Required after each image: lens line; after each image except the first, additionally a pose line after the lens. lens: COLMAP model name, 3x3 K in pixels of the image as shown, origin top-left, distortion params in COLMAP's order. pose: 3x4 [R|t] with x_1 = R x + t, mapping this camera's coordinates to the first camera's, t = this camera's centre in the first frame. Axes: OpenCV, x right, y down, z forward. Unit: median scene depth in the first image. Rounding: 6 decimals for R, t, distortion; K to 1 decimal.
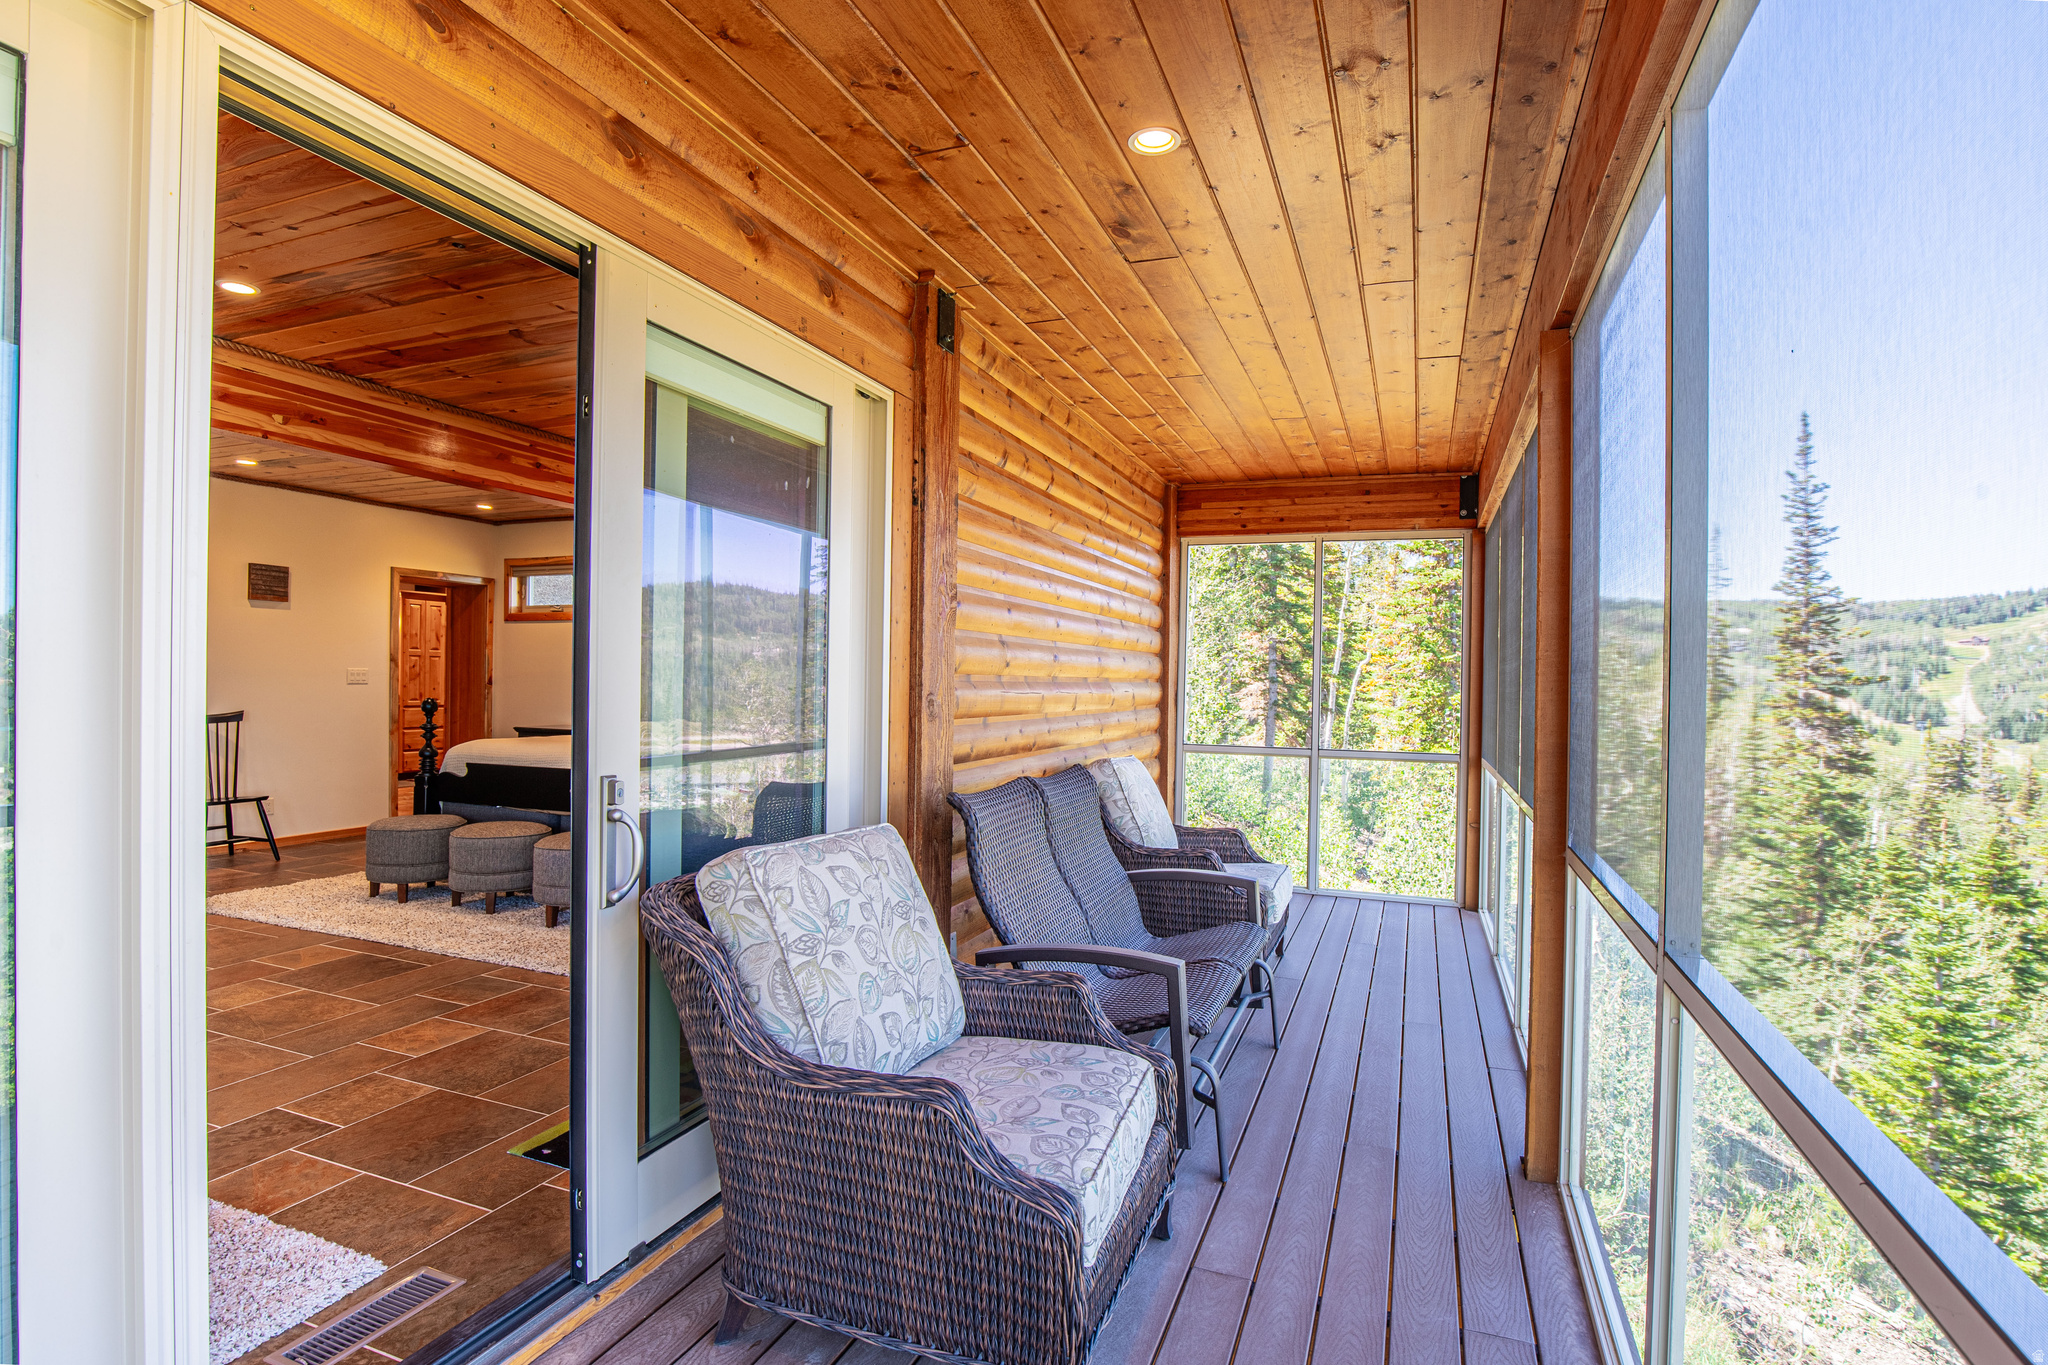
lens RADIAL K [[969.9, 0, 1013.5], [0, 969.9, 691.6], [0, 0, 1]] dist [0.005002, 0.000140]
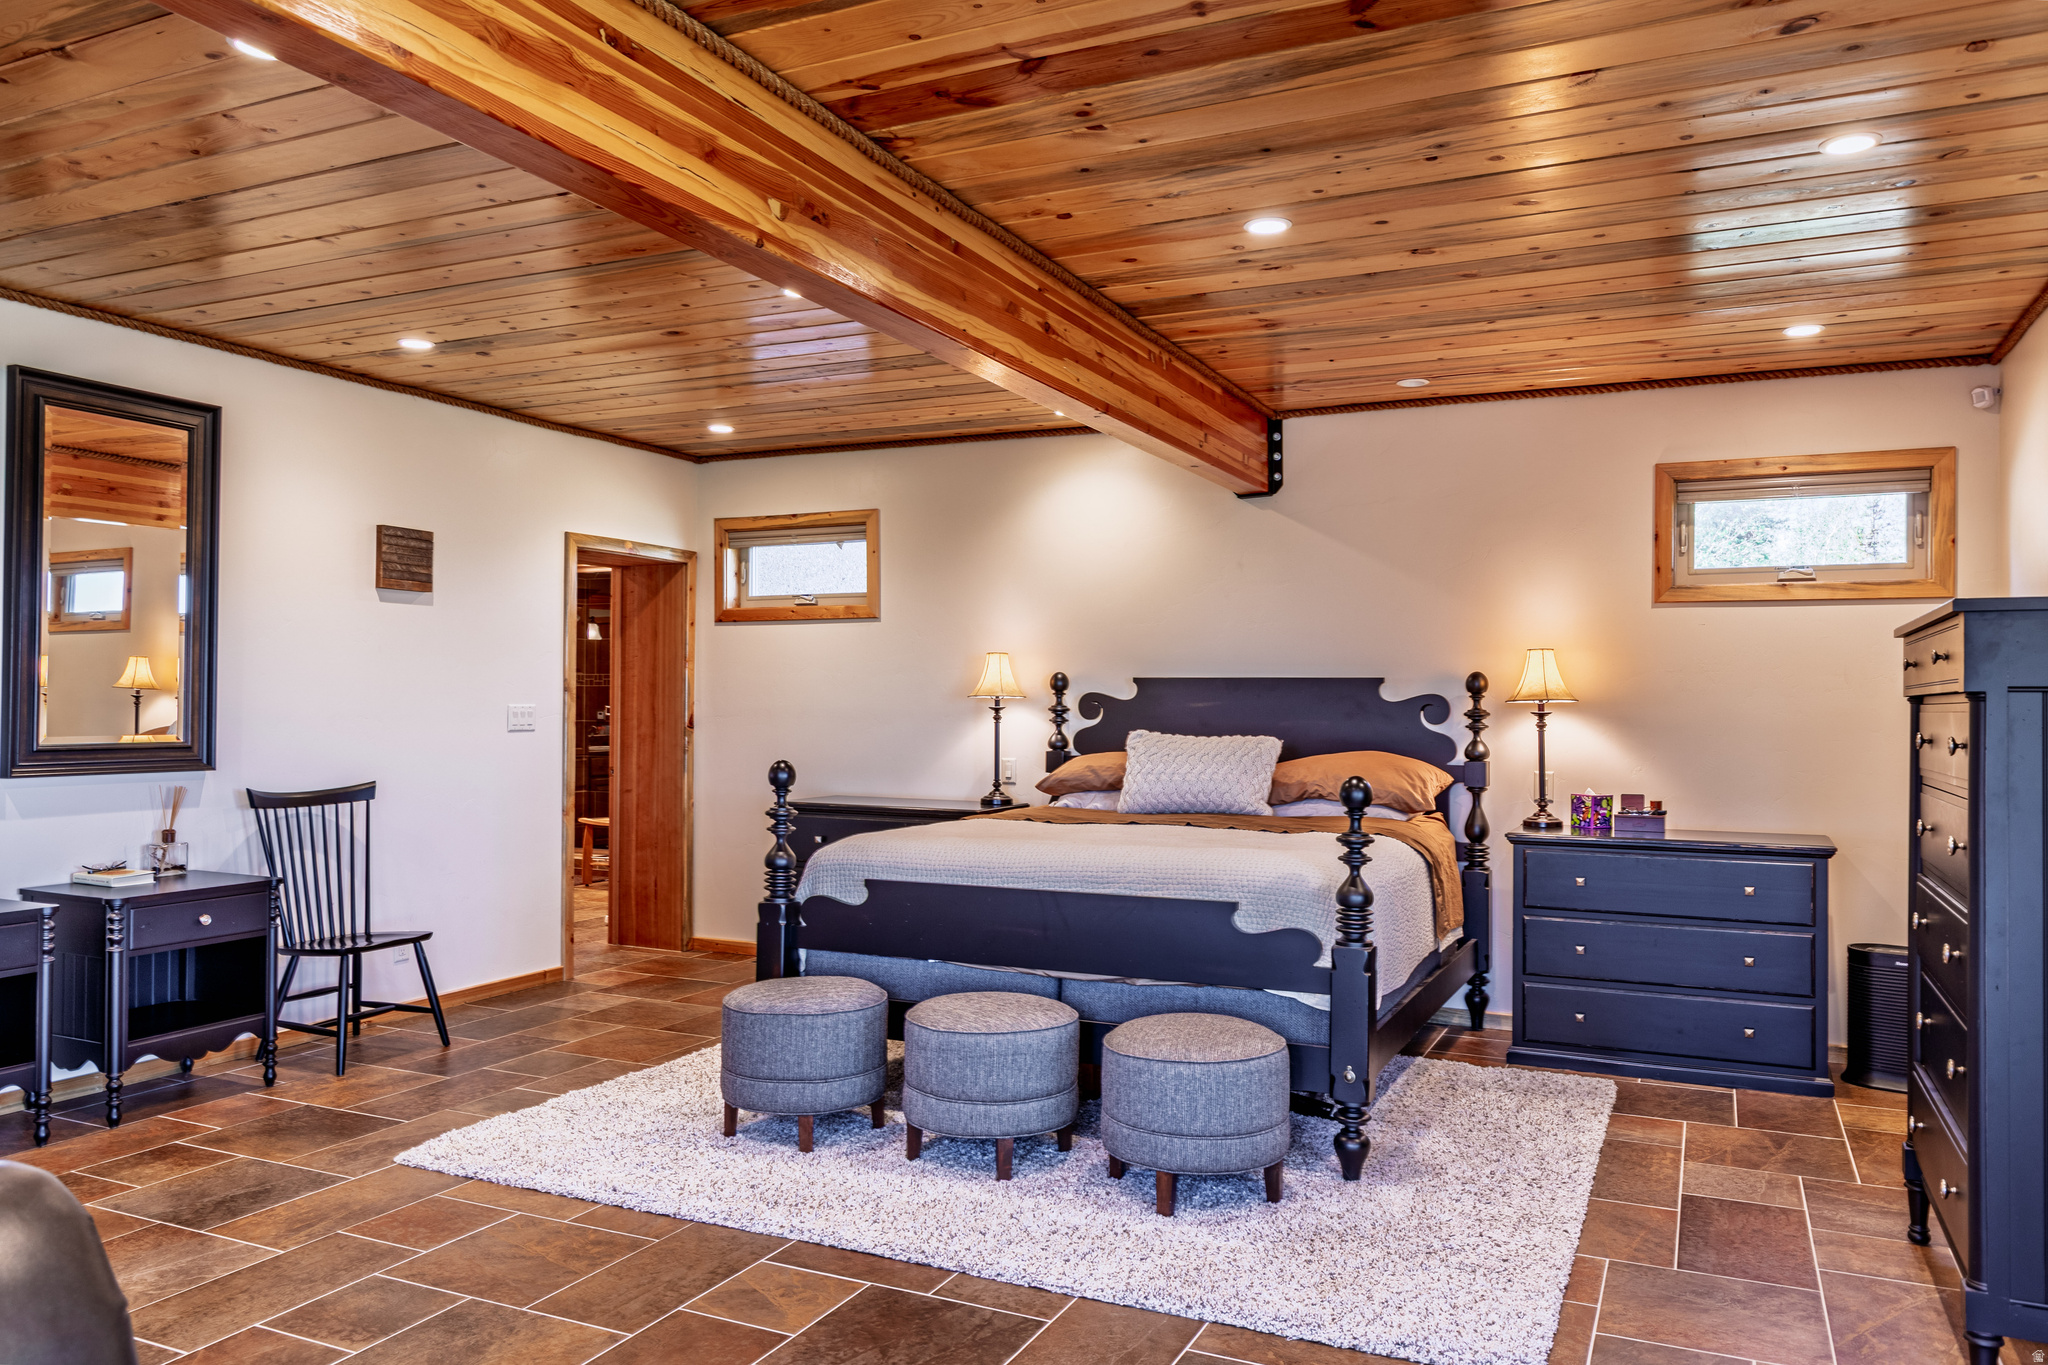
lens RADIAL K [[1420.2, 0, 1032.2], [0, 1420.2, 673.0], [0, 0, 1]] dist [0.013701, -0.000637]
pose [[0.999062, -0.010730, -0.041941, -0.354499], [0.009124, 0.999224, -0.038306, -0.008021], [0.042320, 0.037888, 0.998385, 0.170985]]
